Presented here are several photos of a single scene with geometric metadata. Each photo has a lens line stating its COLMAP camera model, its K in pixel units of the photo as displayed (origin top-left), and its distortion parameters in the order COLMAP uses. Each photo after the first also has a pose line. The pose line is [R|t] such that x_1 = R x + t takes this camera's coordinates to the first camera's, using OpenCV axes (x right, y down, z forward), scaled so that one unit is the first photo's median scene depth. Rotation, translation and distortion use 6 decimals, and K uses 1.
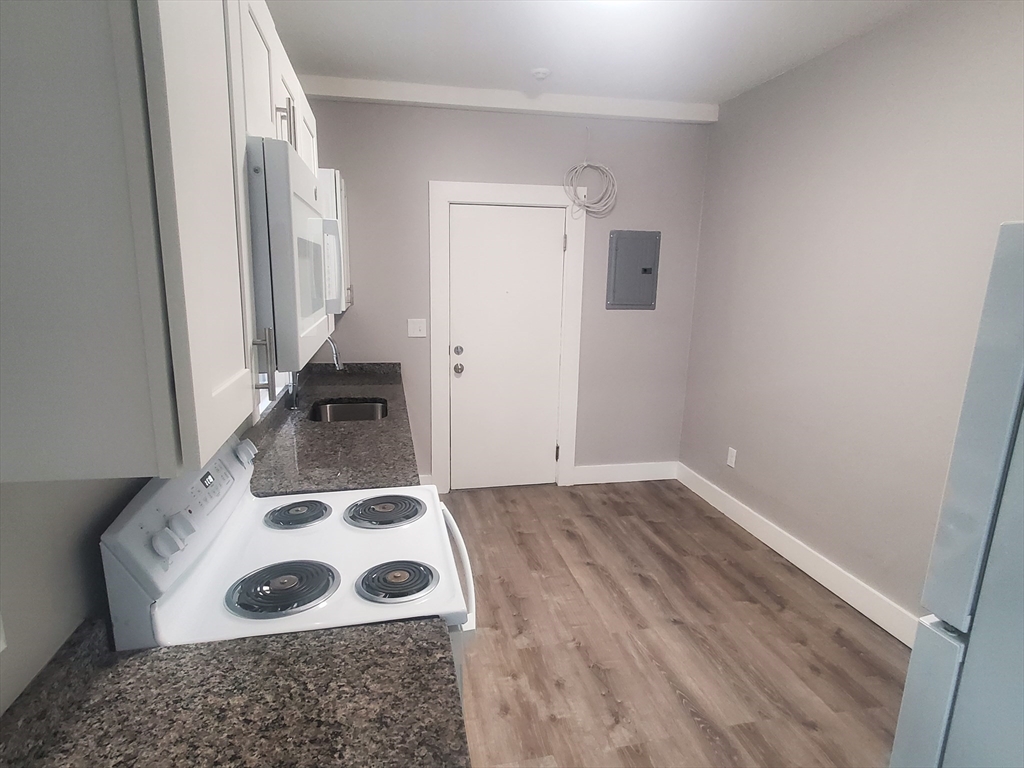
lens RADIAL K [[569.7, 0, 510.6], [0, 569.7, 386.2], [0, 0, 1]] dist [-0.001900, 0.008119]
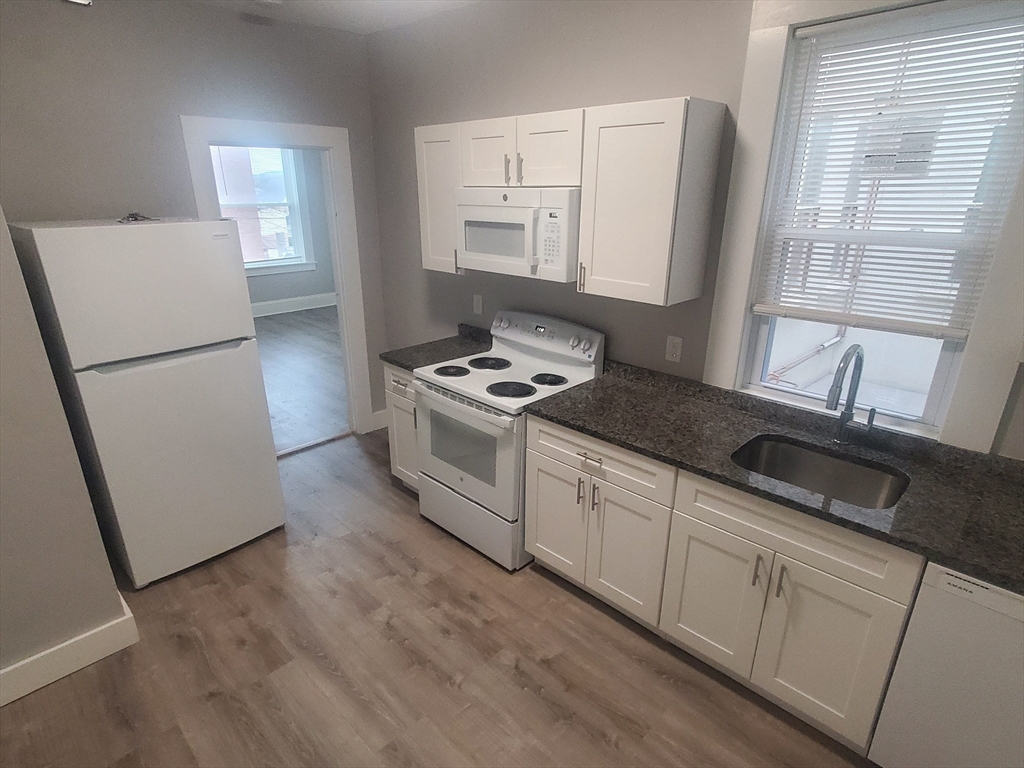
lens RADIAL K [[569.7, 0, 506.3], [0, 569.7, 398.6], [0, 0, 1]] dist [-0.001900, 0.008119]
pose [[-0.839354, 0.179299, -0.513164, 0.451359], [-0.119297, 0.860260, 0.495702, -0.404809], [0.530333, 0.477288, -0.700673, 1.548407]]
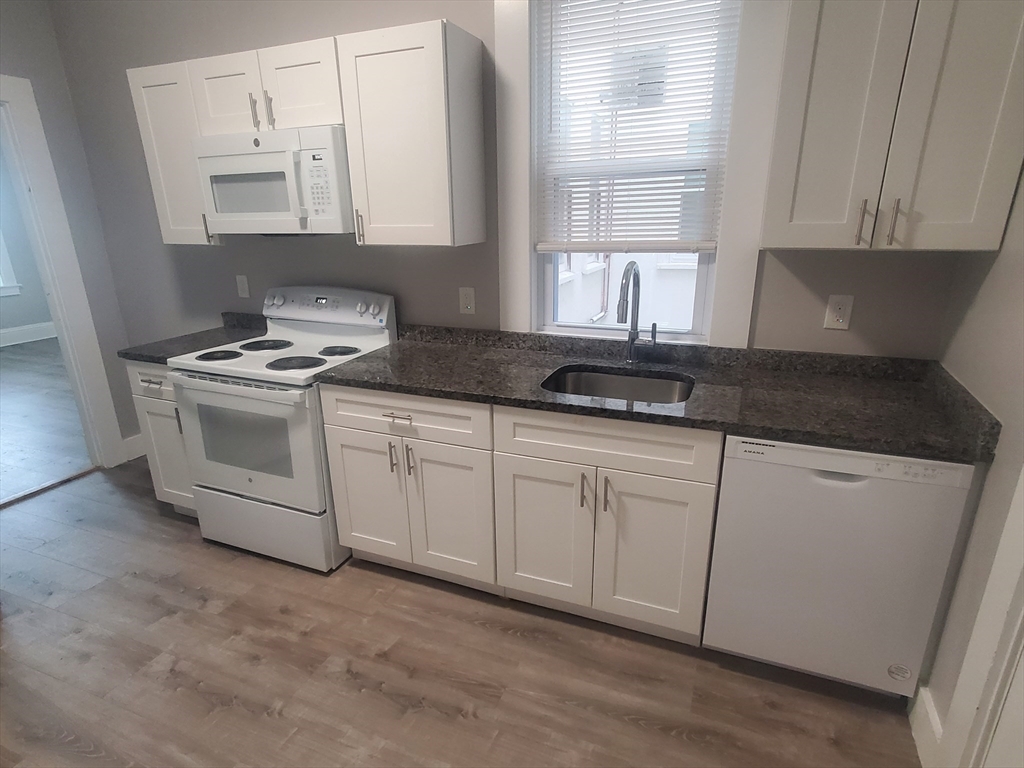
lens RADIAL K [[569.7, 0, 507.0], [0, 569.7, 394.8], [0, 0, 1]] dist [-0.001900, 0.008119]
pose [[-0.574955, 0.256222, -0.777031, 0.429142], [-0.151136, 0.900098, 0.408634, -0.265608], [0.804105, 0.352383, -0.478792, 1.536224]]
